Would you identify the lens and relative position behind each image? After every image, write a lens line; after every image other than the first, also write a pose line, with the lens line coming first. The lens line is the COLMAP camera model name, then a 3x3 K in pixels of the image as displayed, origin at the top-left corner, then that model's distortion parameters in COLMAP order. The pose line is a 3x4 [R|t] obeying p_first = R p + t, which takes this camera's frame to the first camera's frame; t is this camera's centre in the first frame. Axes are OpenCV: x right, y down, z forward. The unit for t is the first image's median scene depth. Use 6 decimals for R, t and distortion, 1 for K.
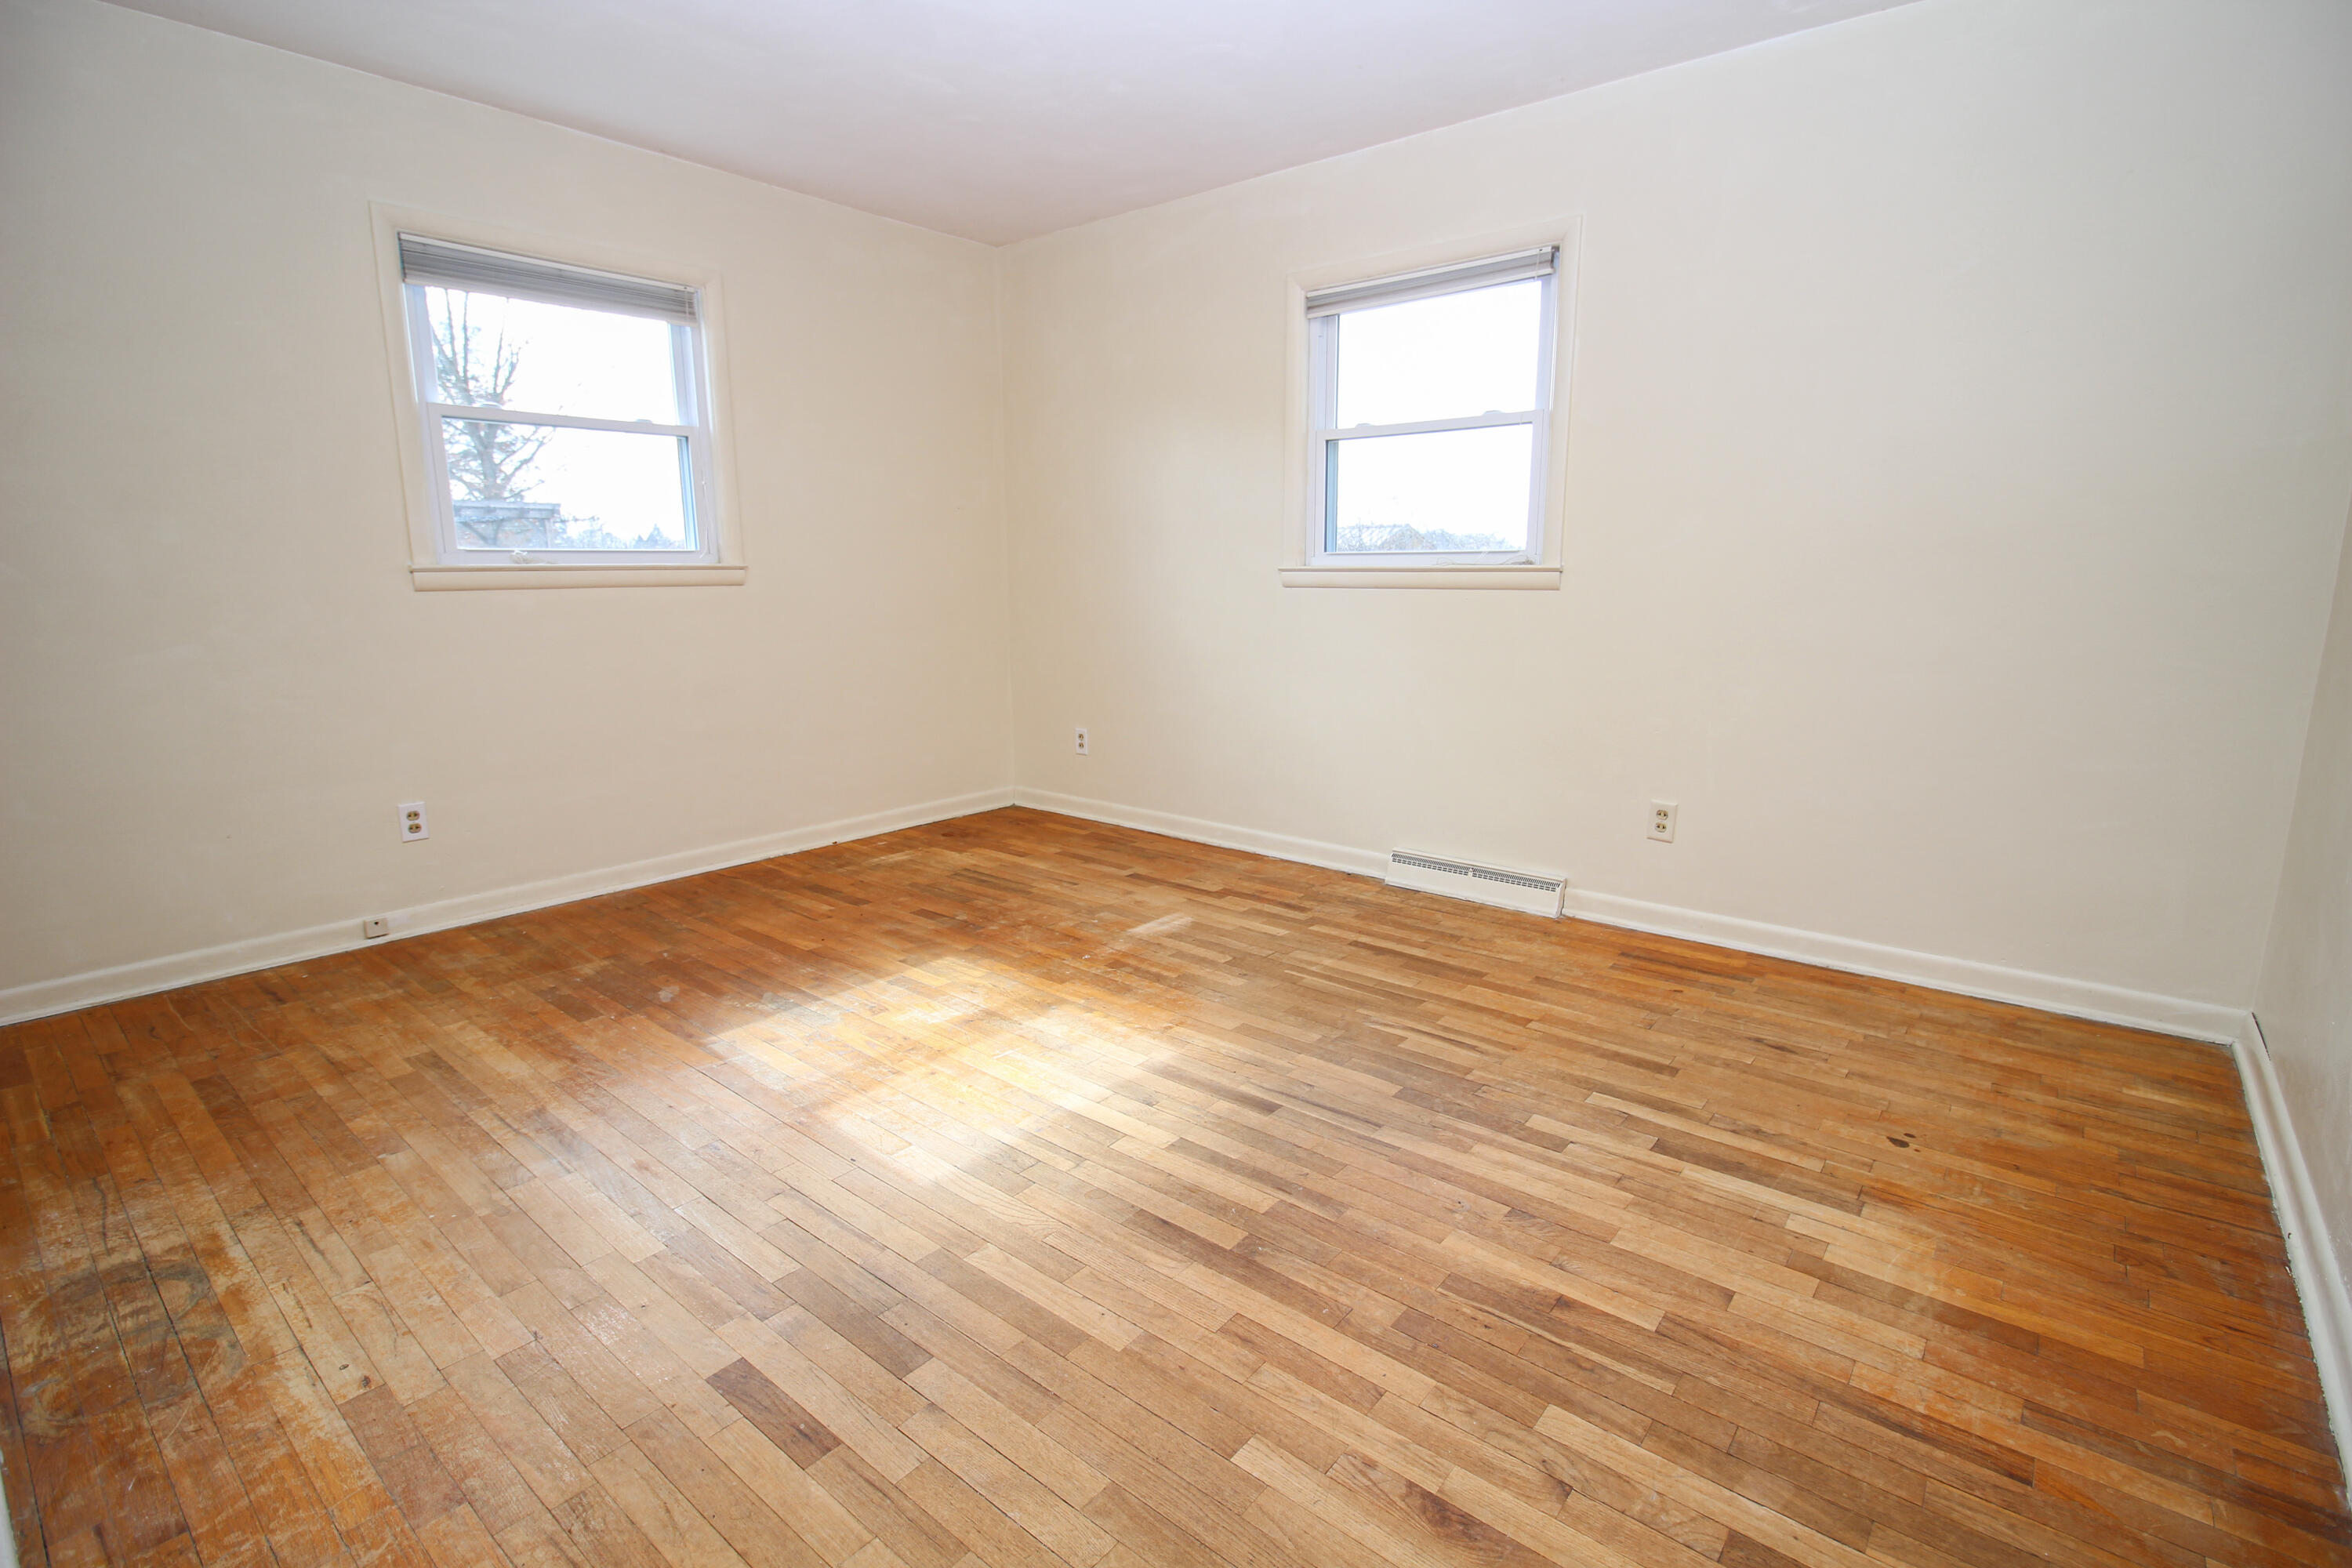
lens RADIAL K [[1092.4, 0, 1186.0], [0, 1092.4, 789.0], [0, 0, 1]] dist [0.004523, -0.015191]
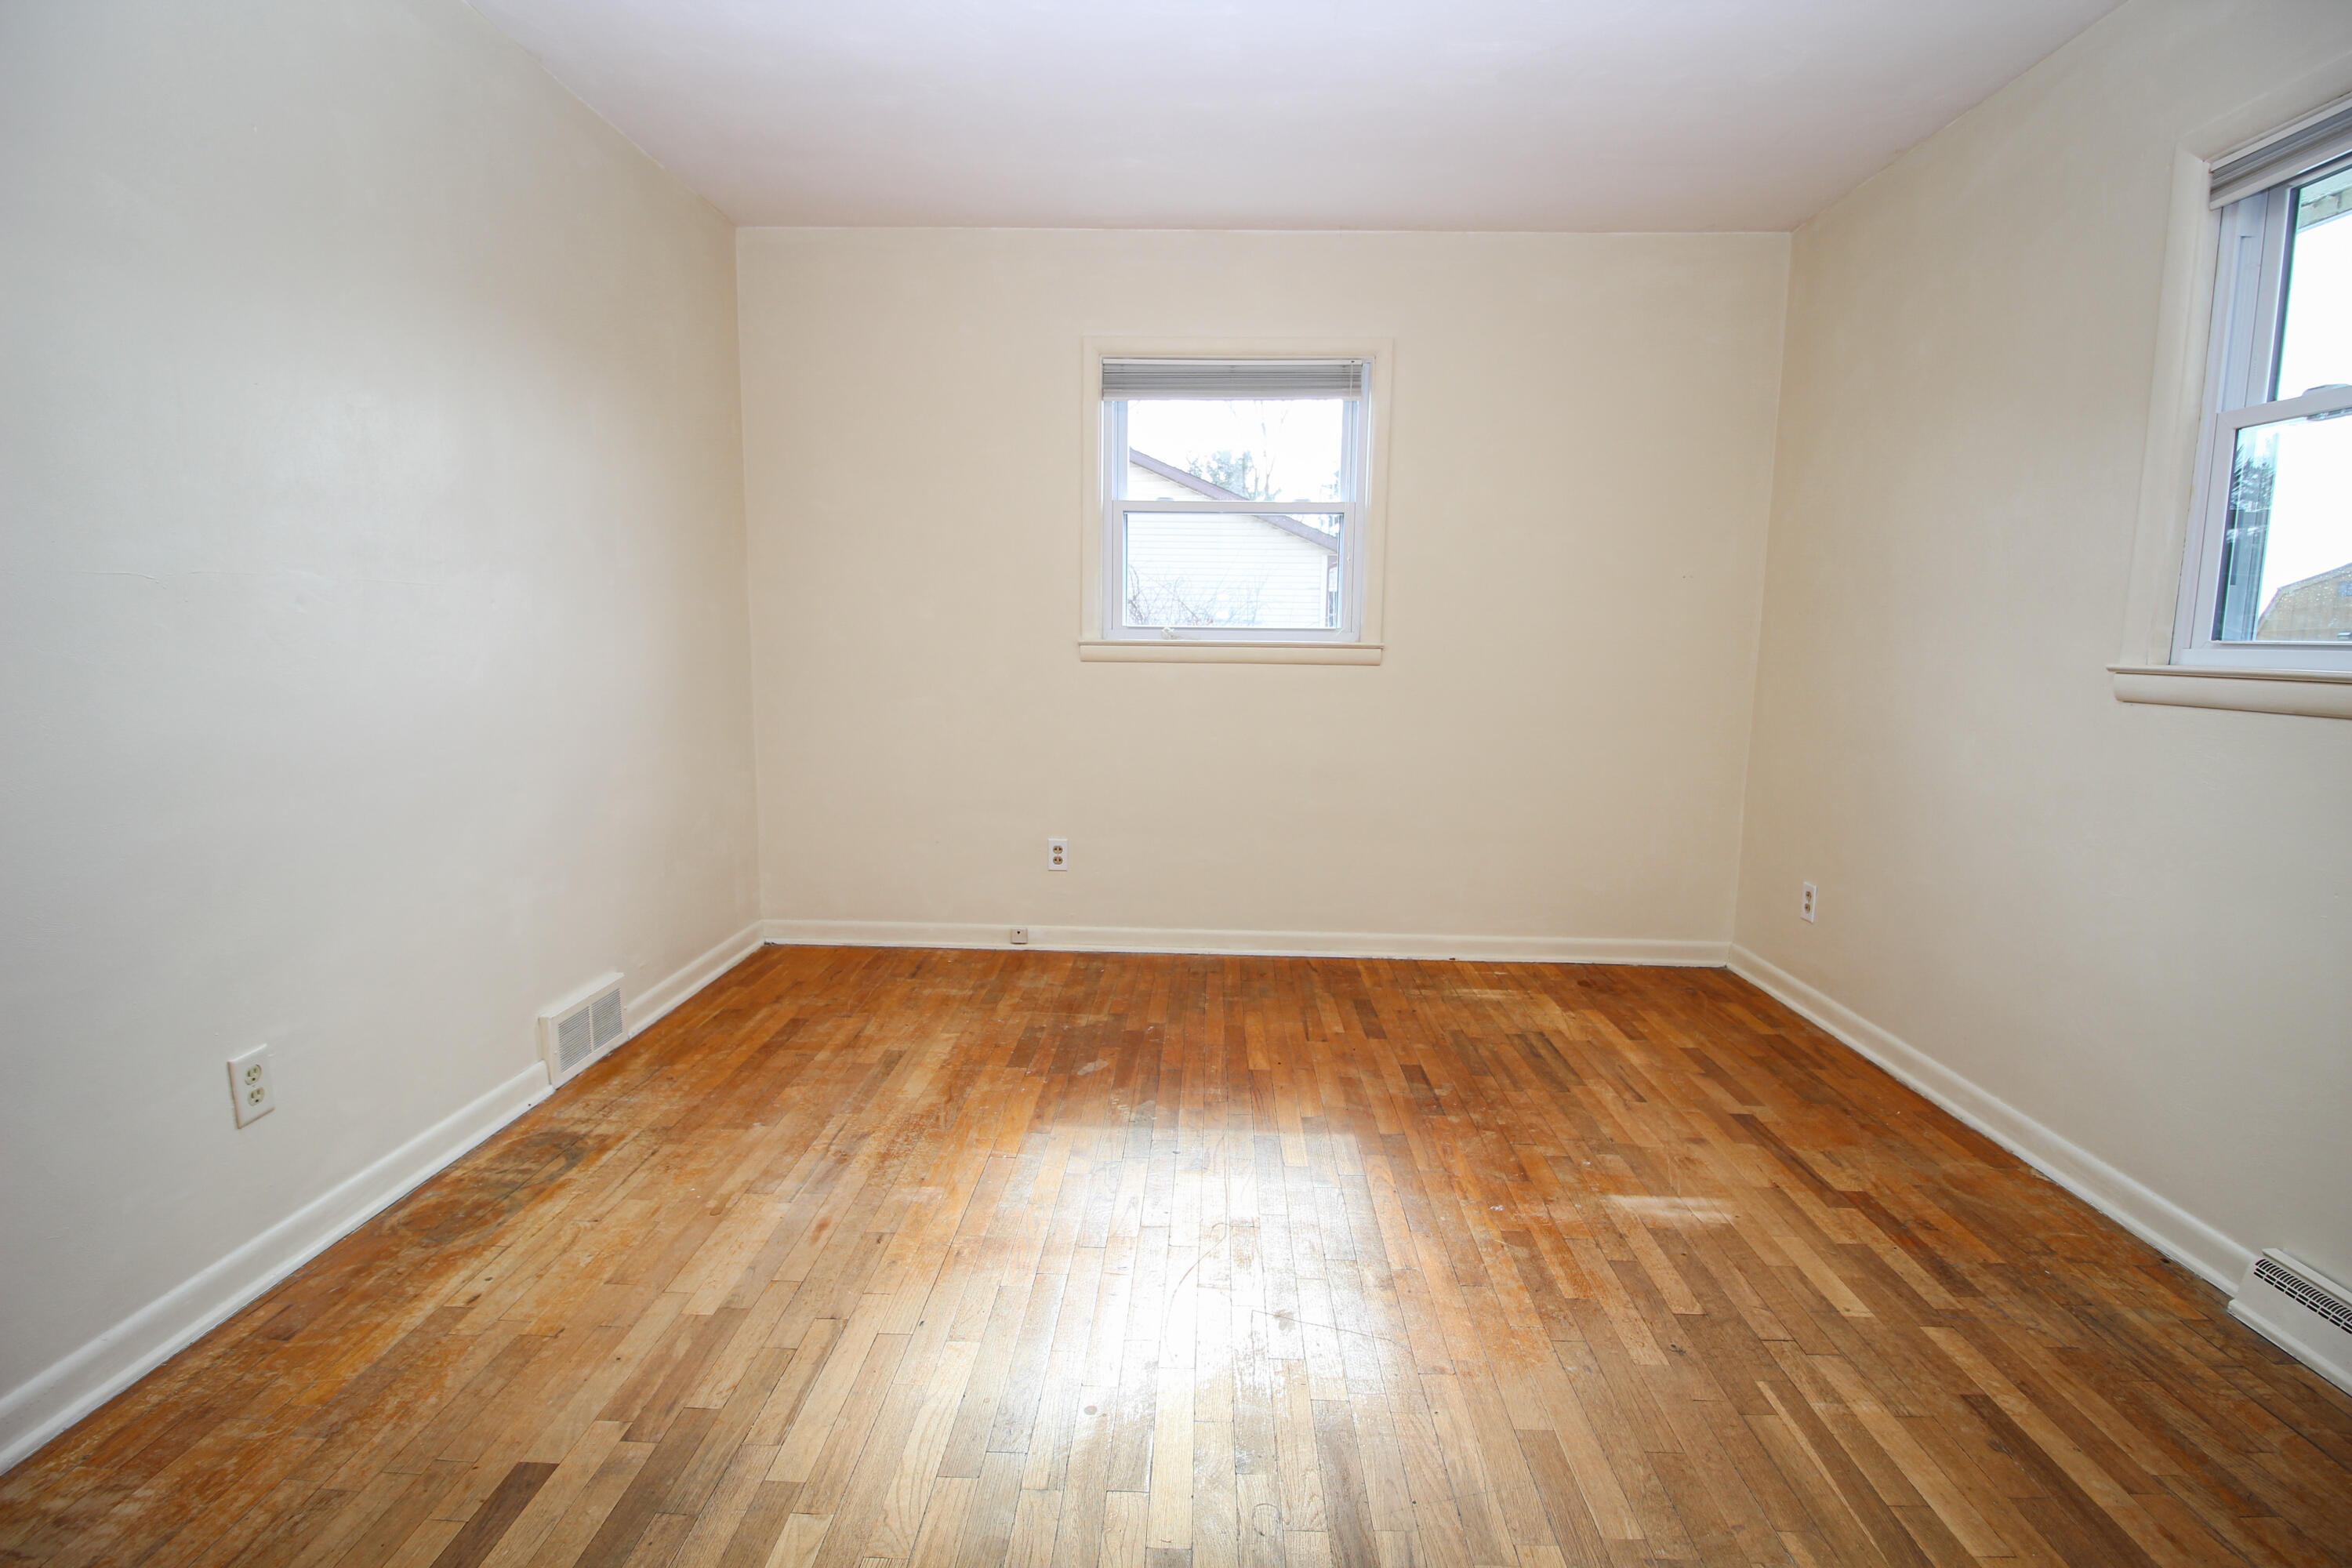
lens RADIAL K [[1092.4, 0, 1186.0], [0, 1092.4, 789.0], [0, 0, 1]] dist [0.004523, -0.015191]
pose [[0.609306, 0.121164, -0.783623, 0.290878], [-0.173592, 0.984666, 0.017274, -0.084005], [0.773700, 0.125505, 0.620996, 0.366249]]
